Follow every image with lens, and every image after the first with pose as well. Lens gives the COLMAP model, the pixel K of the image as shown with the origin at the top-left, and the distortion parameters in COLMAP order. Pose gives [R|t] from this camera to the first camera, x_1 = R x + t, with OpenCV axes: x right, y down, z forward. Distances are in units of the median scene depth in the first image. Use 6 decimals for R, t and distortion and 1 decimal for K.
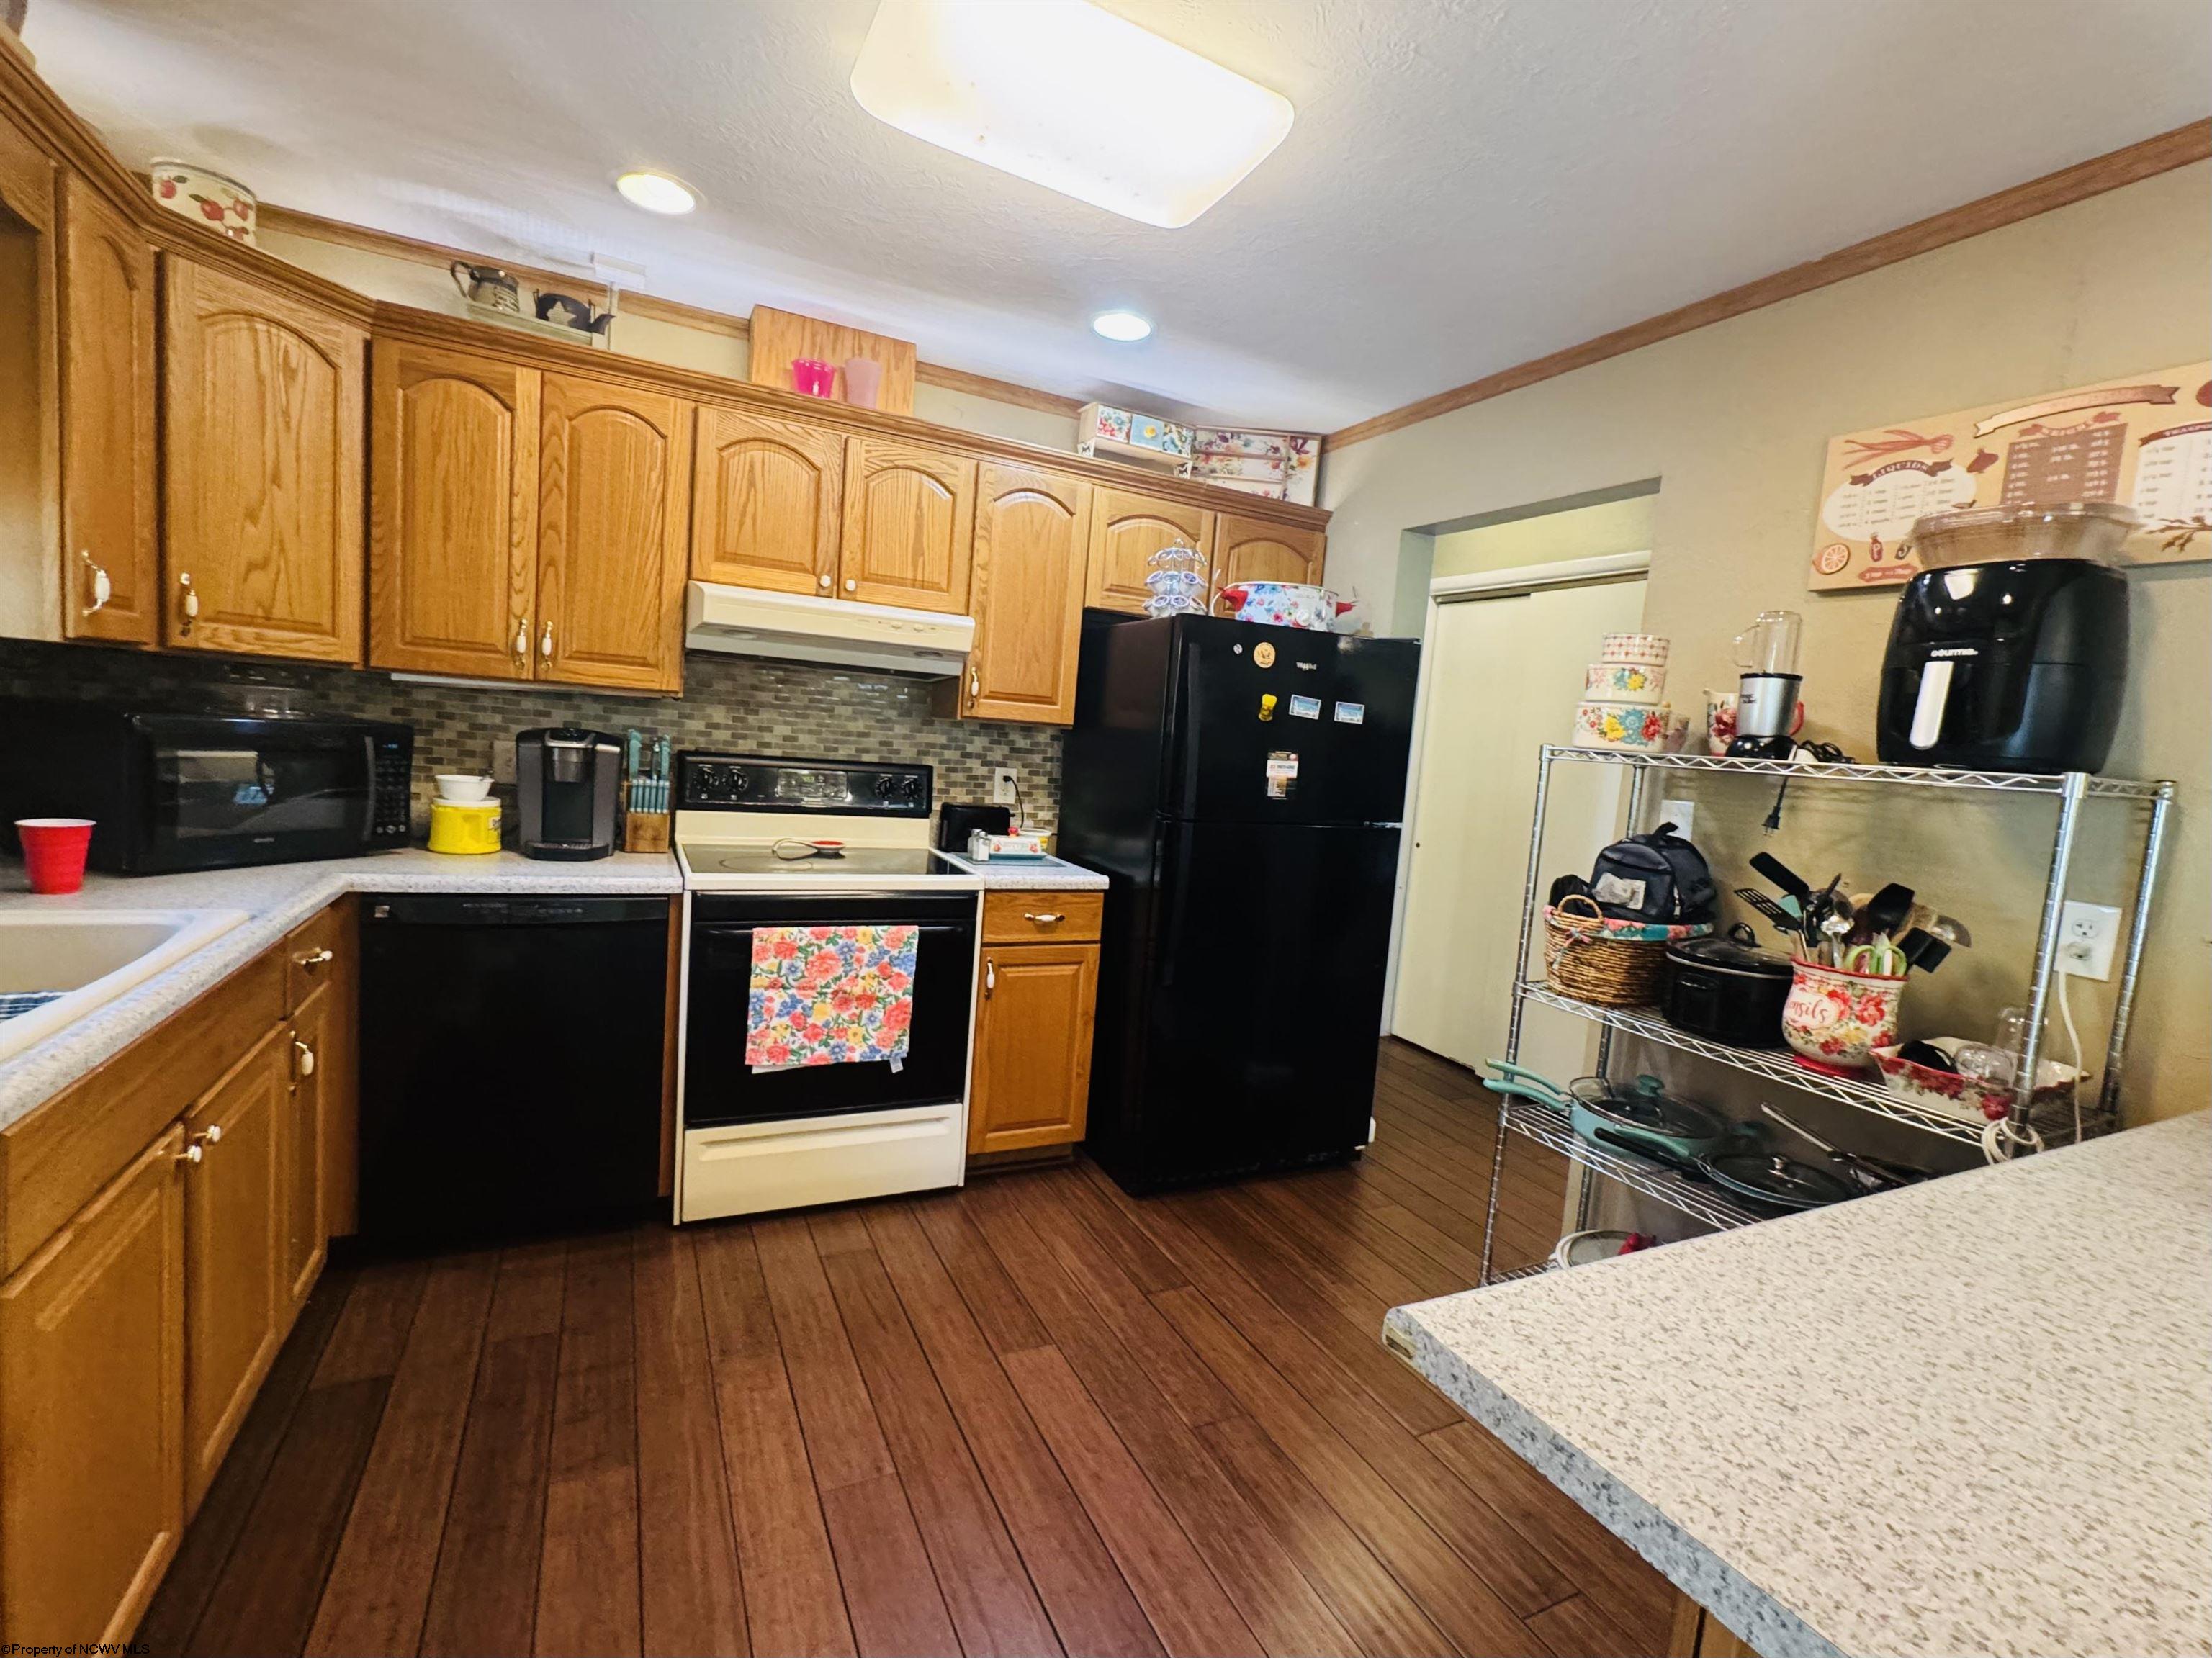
lens RADIAL K [[989.3, 0, 1106.0], [0, 989.3, 829.0], [0, 0, 1]] dist [-0.000878, -0.000243]
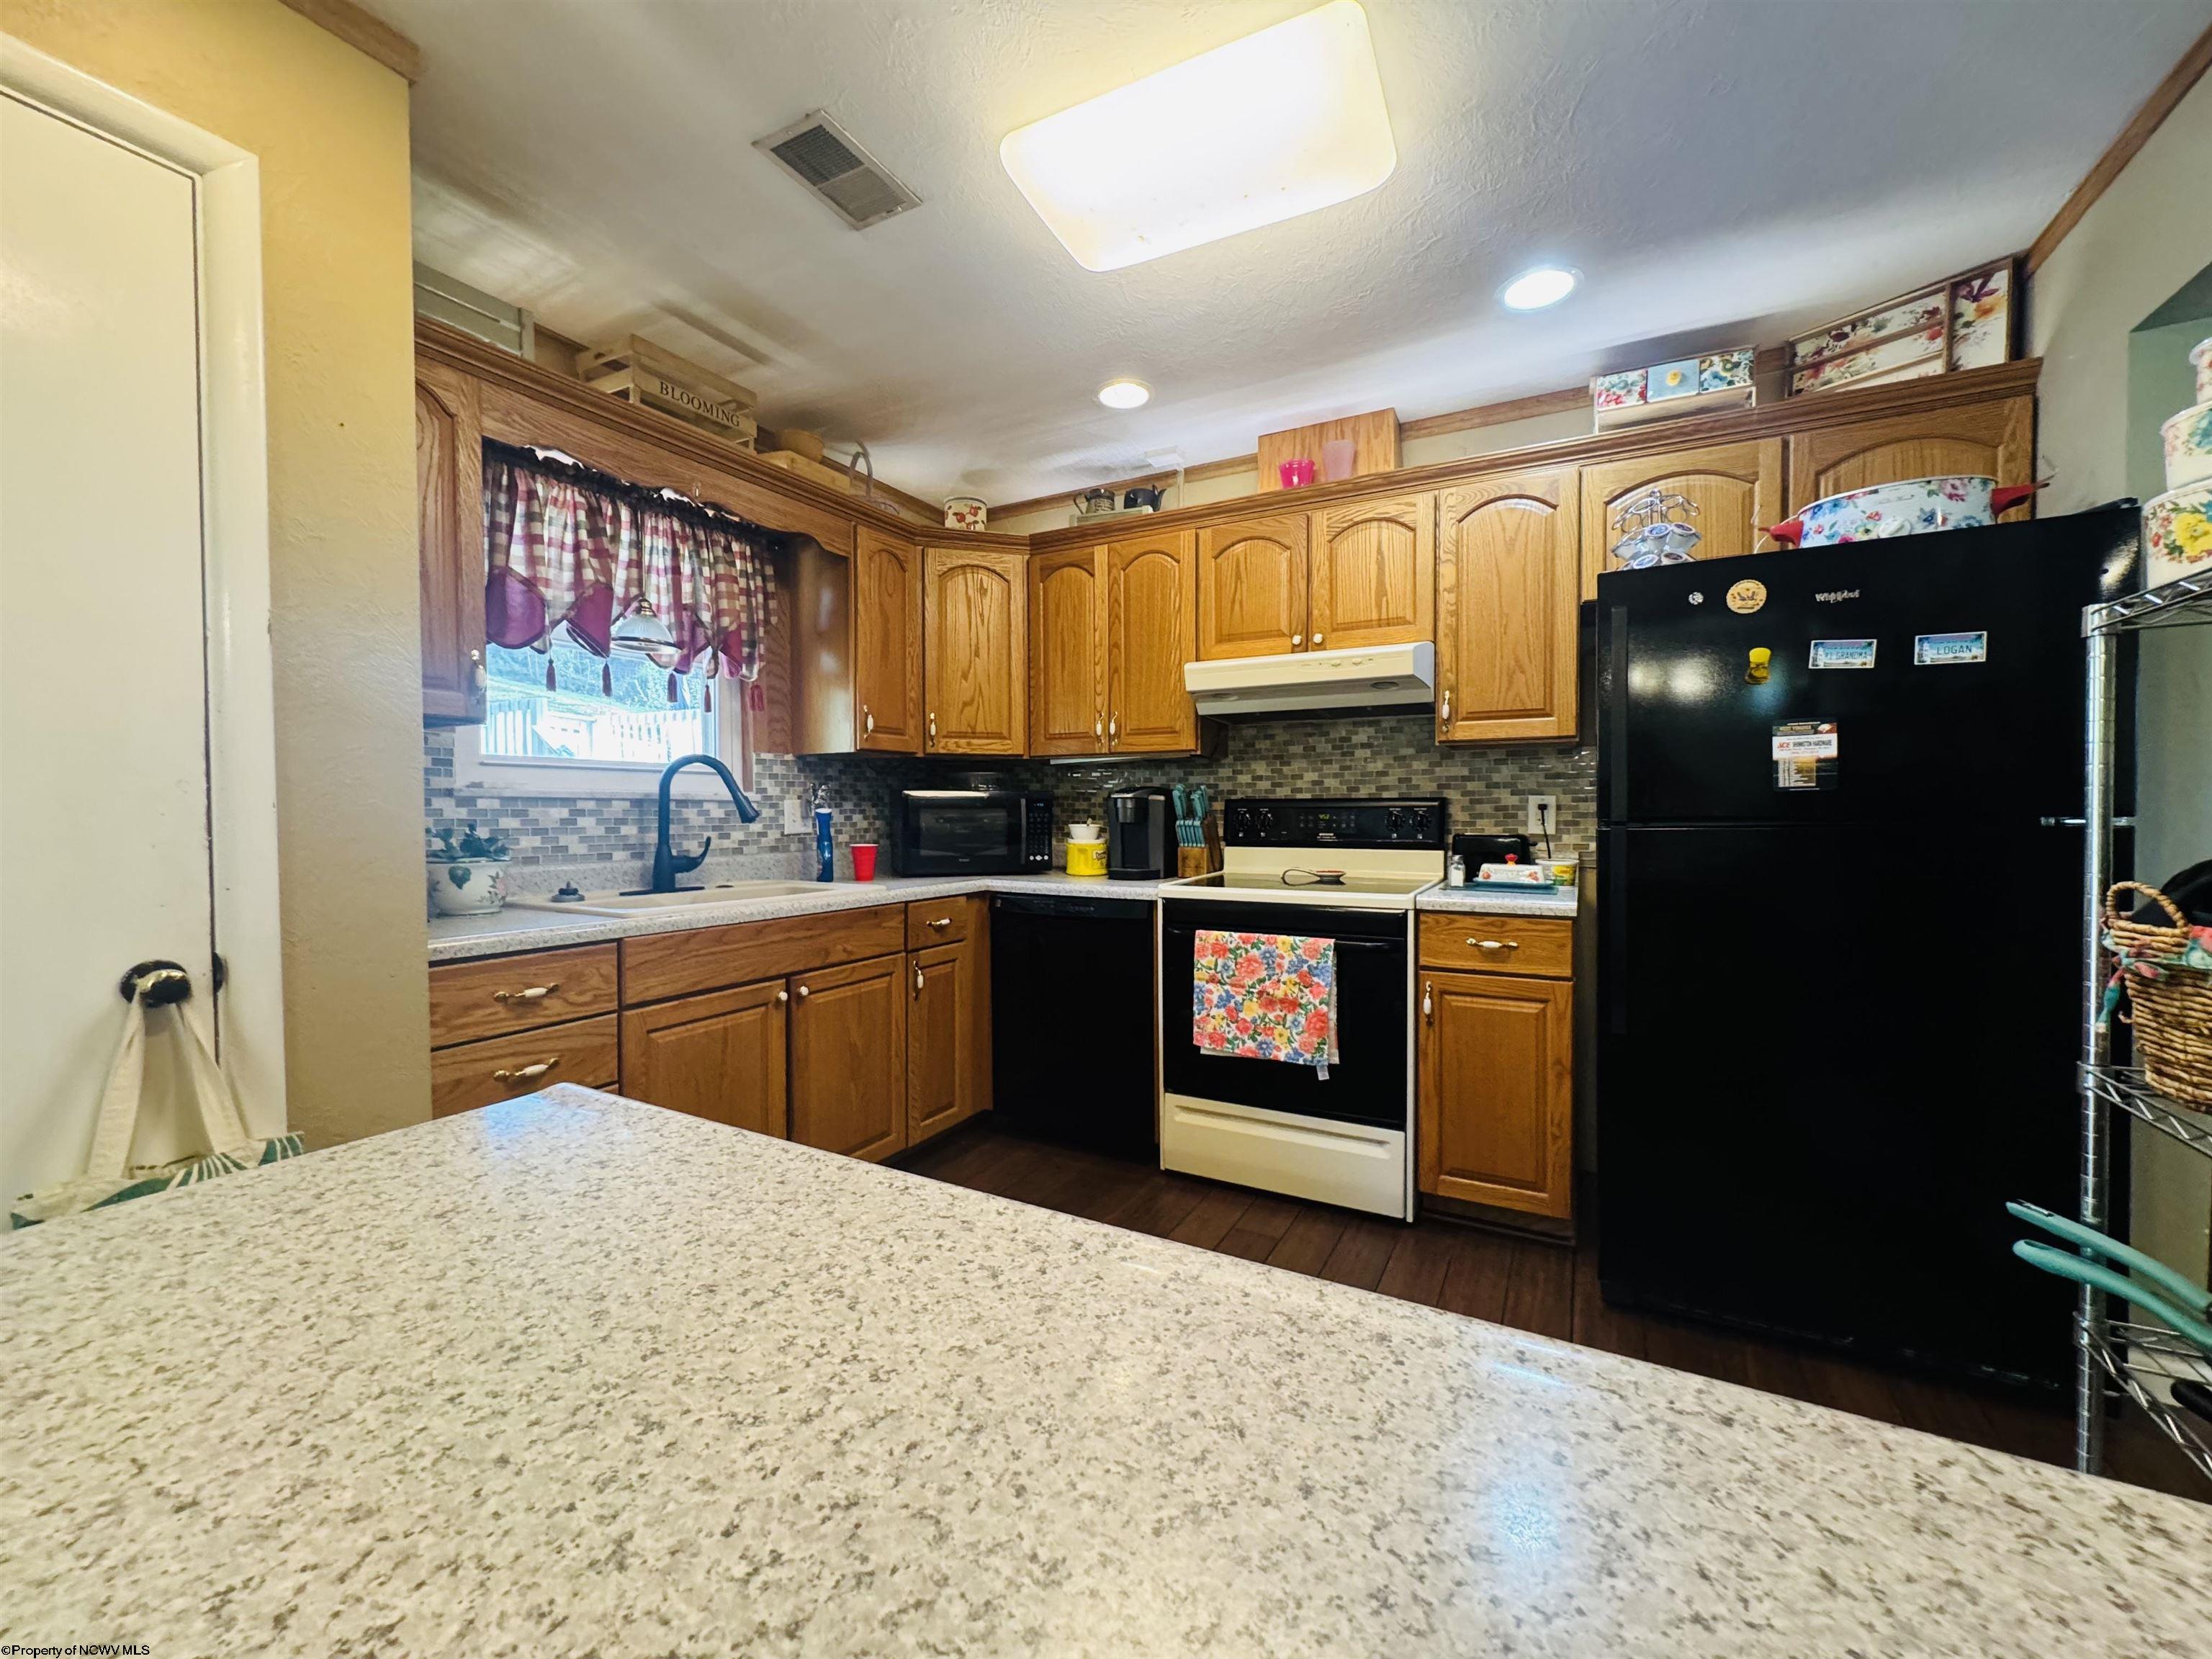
lens RADIAL K [[883.5, 0, 1106.0], [0, 883.5, 829.5], [0, 0, 1]] dist [-0.003217, 0.000742]
pose [[0.574919, -0.061846, -0.815870, 0.414284], [-0.028602, 0.995011, -0.095580, 0.074399], [0.817711, 0.078286, 0.570281, 0.247477]]
